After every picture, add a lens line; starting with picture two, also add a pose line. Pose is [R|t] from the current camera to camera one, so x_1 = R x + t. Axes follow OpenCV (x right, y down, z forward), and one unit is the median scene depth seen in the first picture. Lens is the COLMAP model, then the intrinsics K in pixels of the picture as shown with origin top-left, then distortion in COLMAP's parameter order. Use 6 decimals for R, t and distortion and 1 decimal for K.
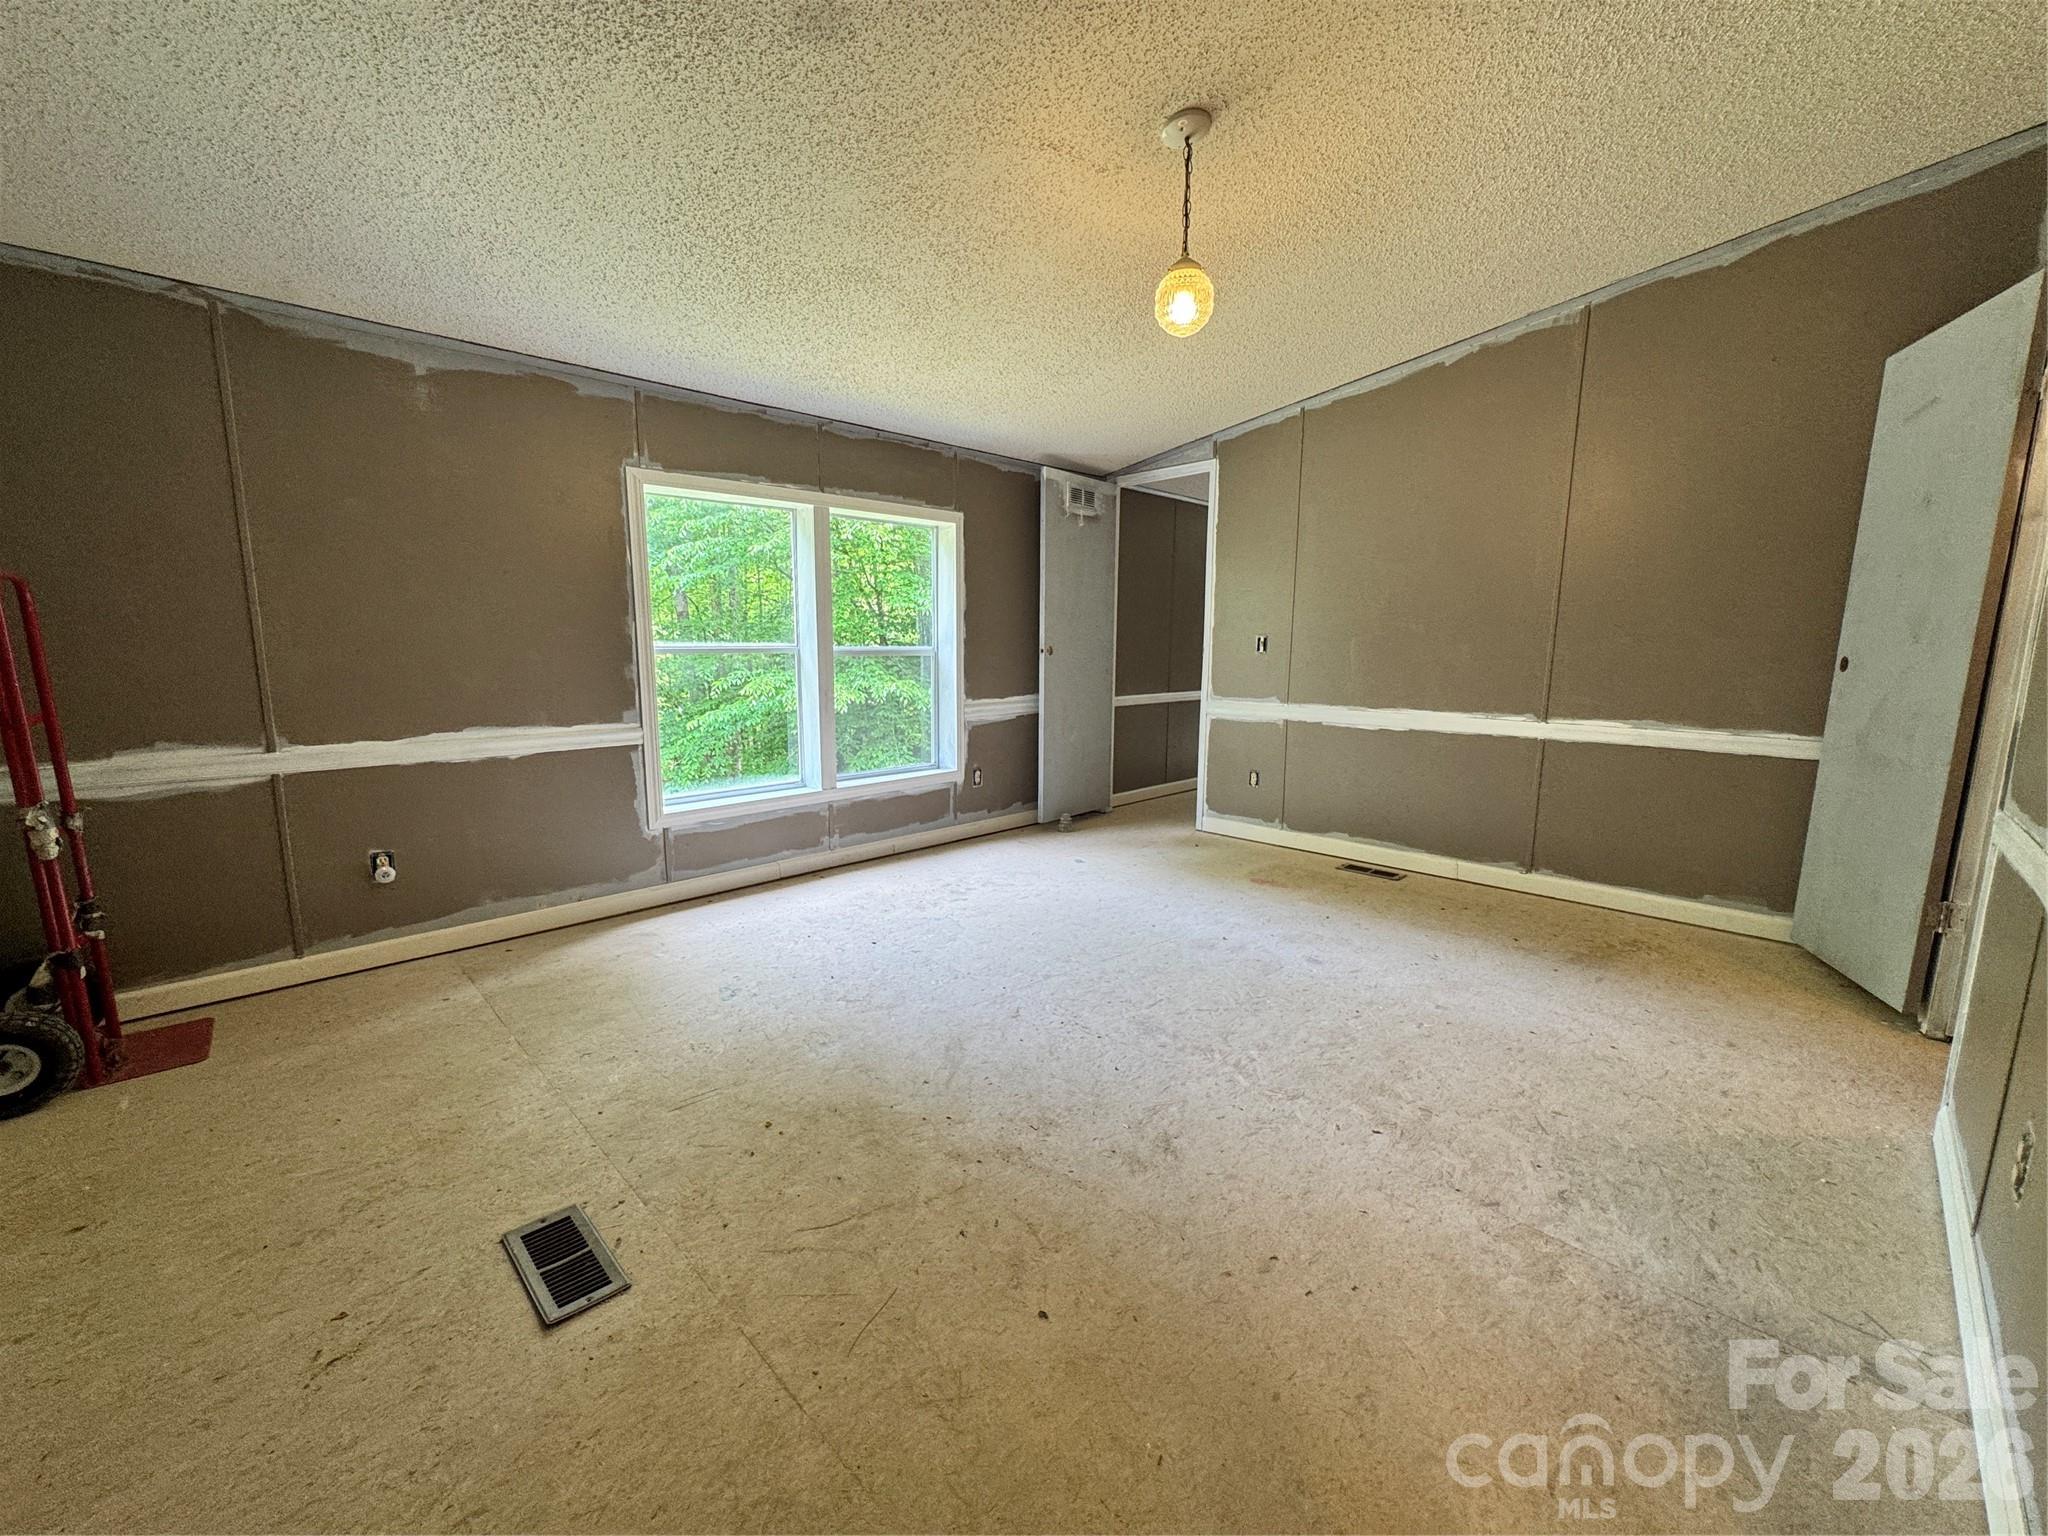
lens RADIAL K [[819.8, 0, 1022.5], [0, 819.8, 772.4], [0, 0, 1]] dist [-0.003039, -0.000100]
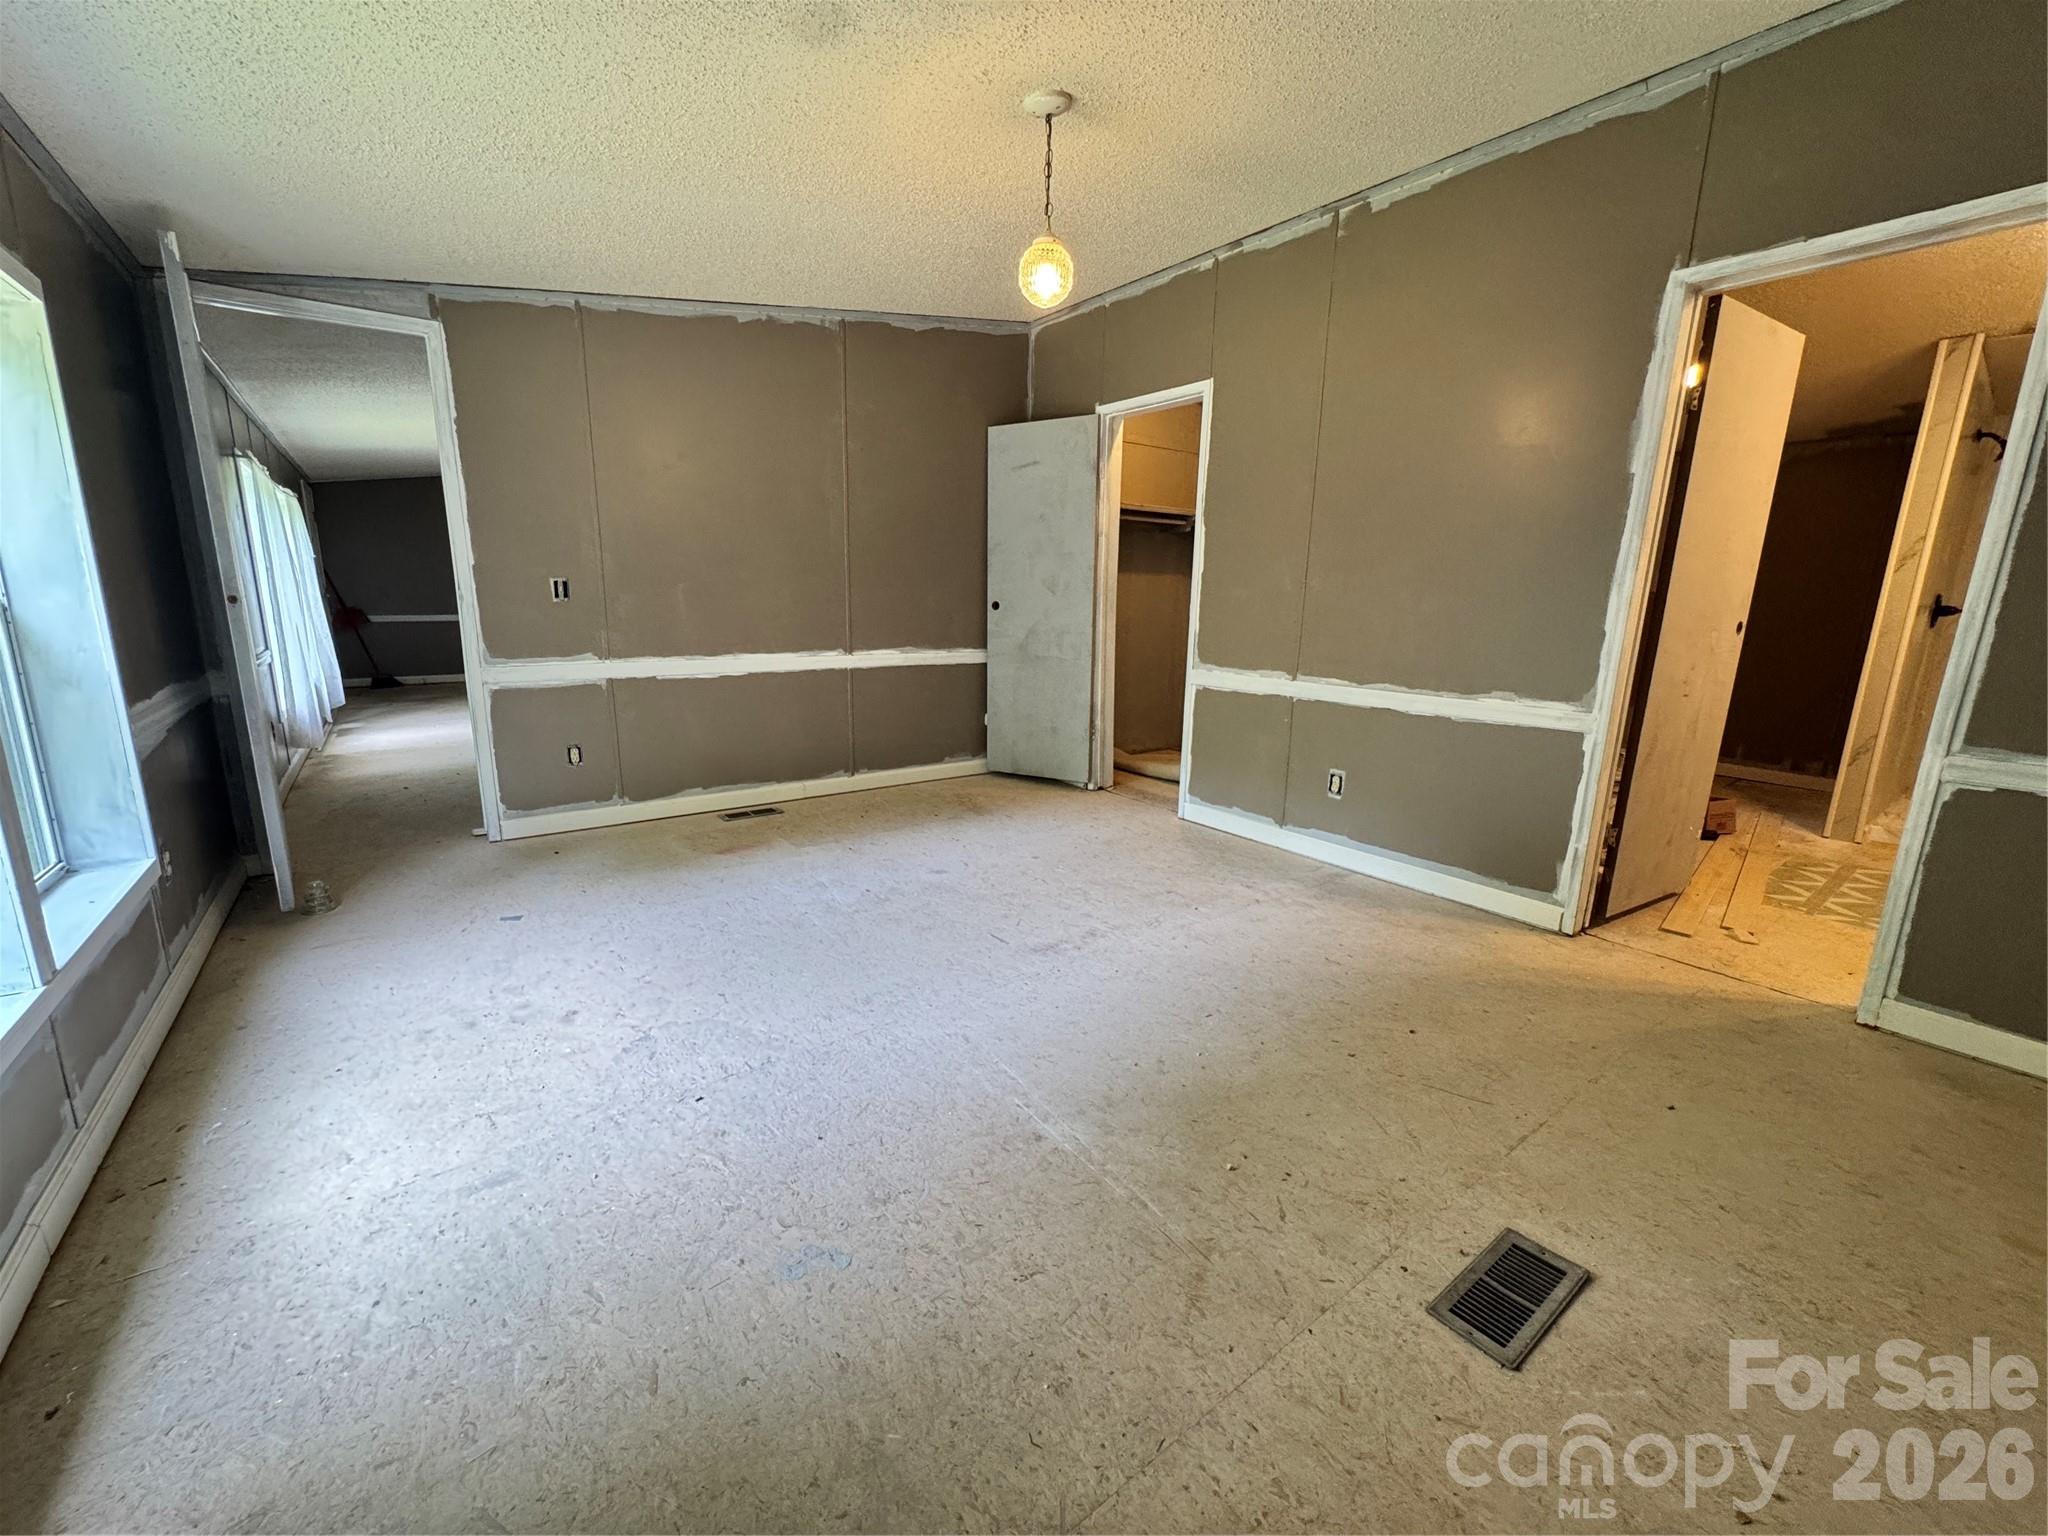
lens RADIAL K [[819.8, 0, 1022.5], [0, 819.8, 772.4], [0, 0, 1]] dist [-0.003039, -0.000100]
pose [[0.133440, -0.211914, 0.968135, -0.620350], [0.138169, 0.971310, 0.193564, -0.098572], [-0.981378, 0.107937, 0.158892, 0.589898]]
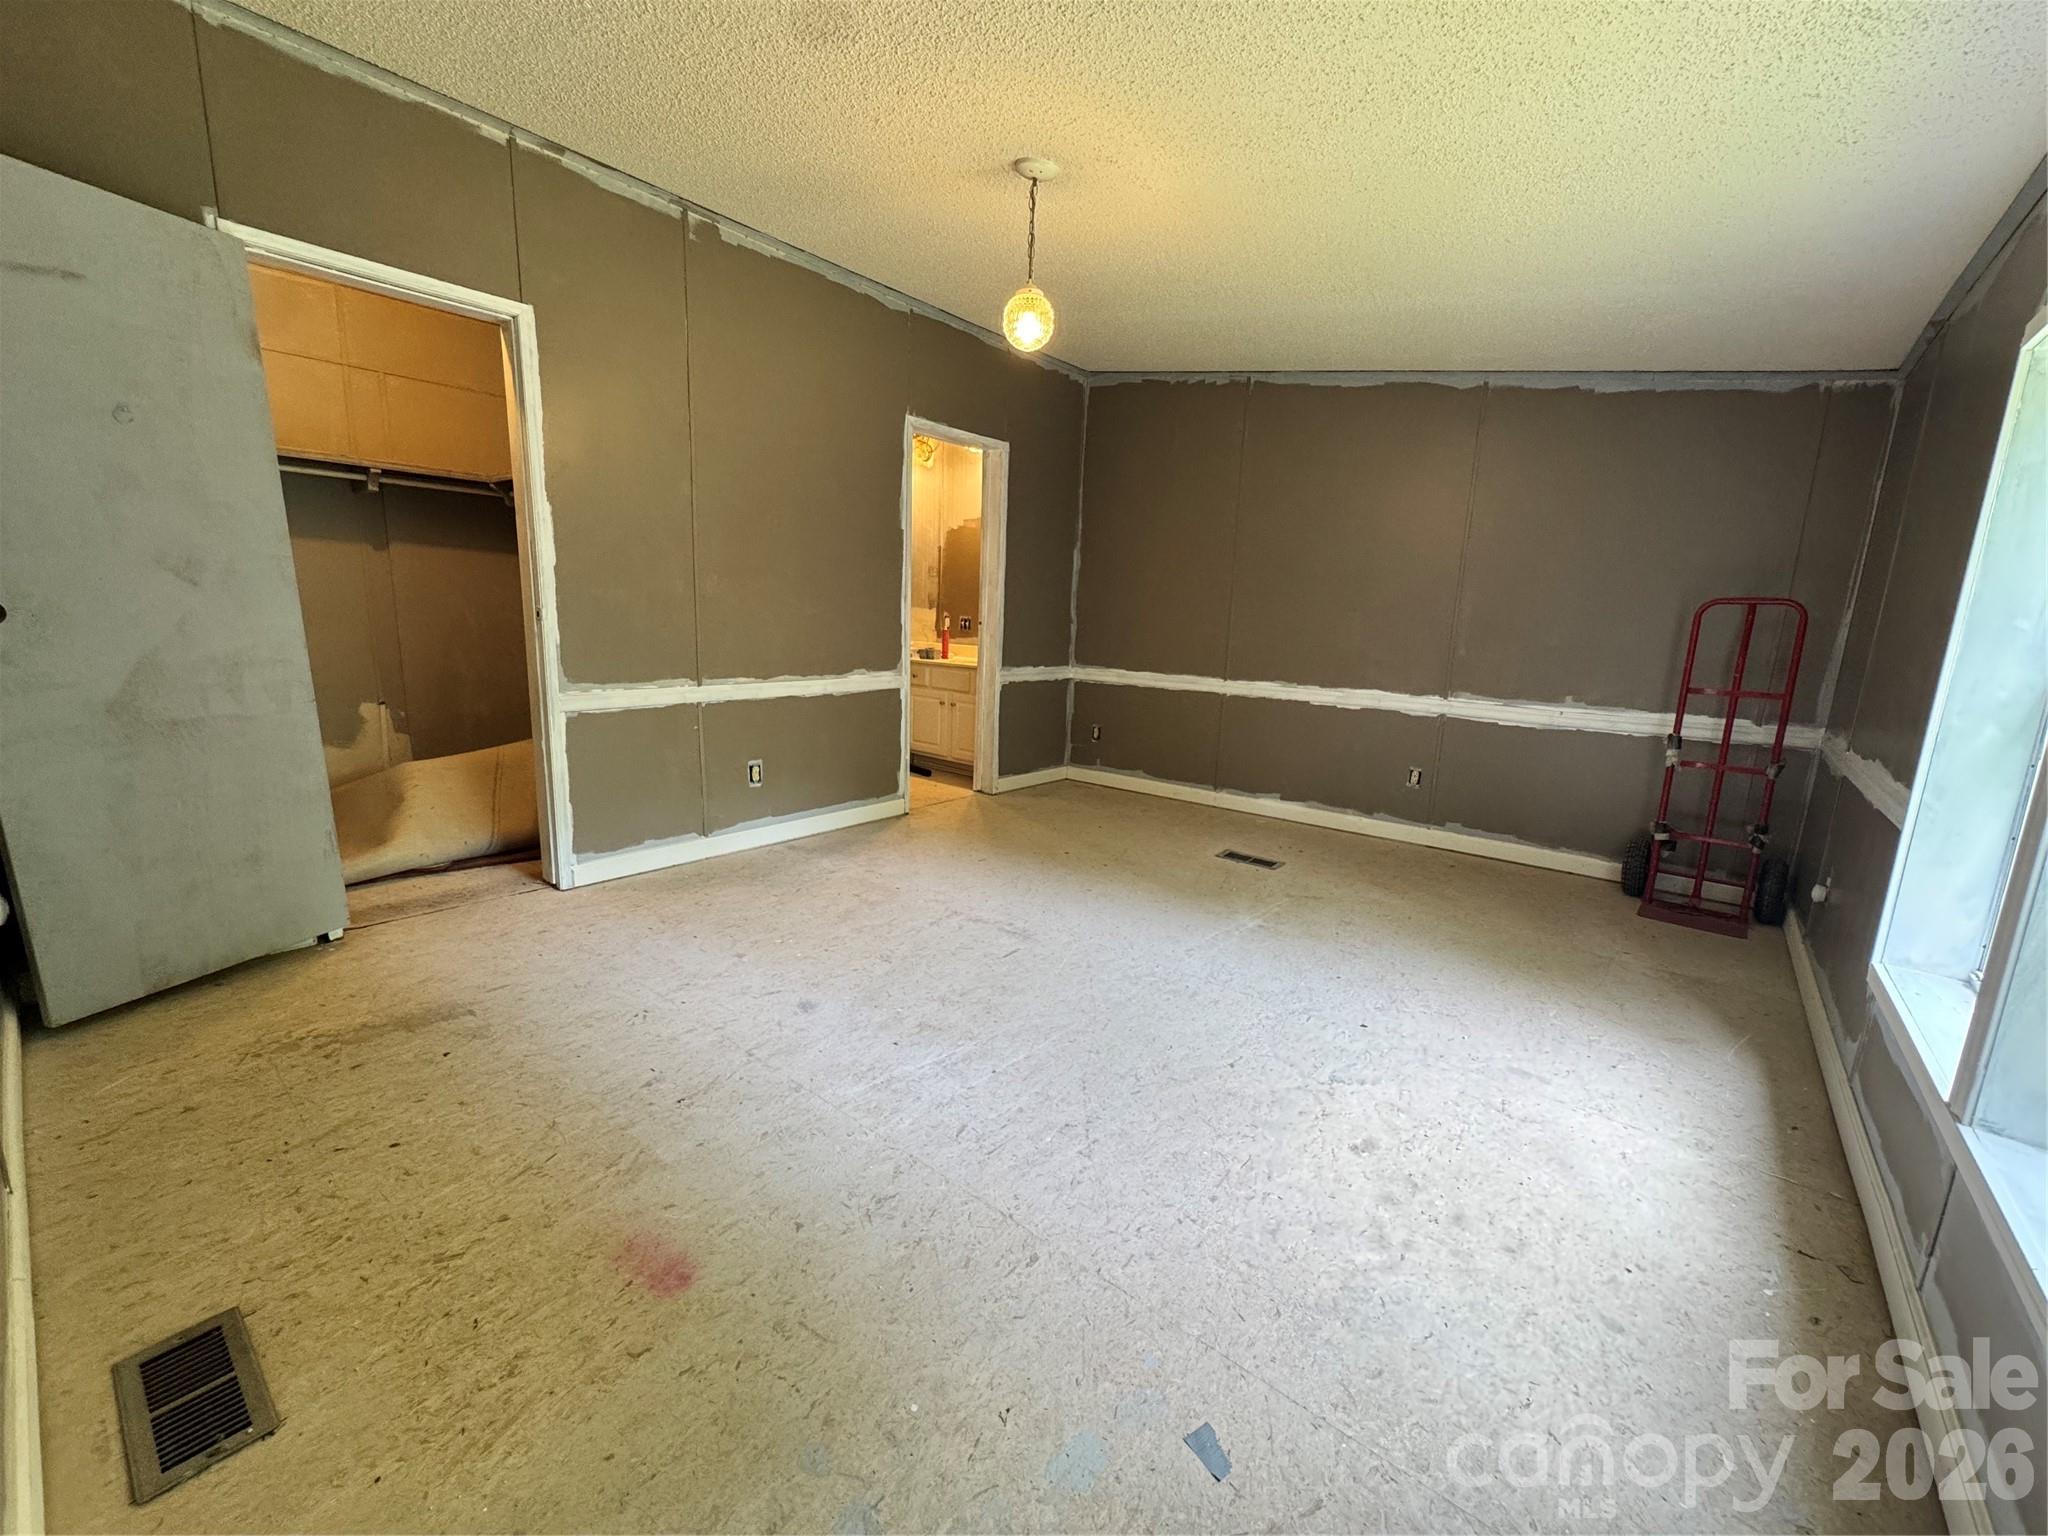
lens RADIAL K [[819.8, 0, 1022.5], [0, 819.8, 772.4], [0, 0, 1]] dist [-0.003039, -0.000100]
pose [[-0.993475, -0.016364, -0.112872, 0.205919], [-0.054481, 0.937530, 0.343612, -0.237383], [0.100198, 0.347519, -0.932304, 1.458949]]
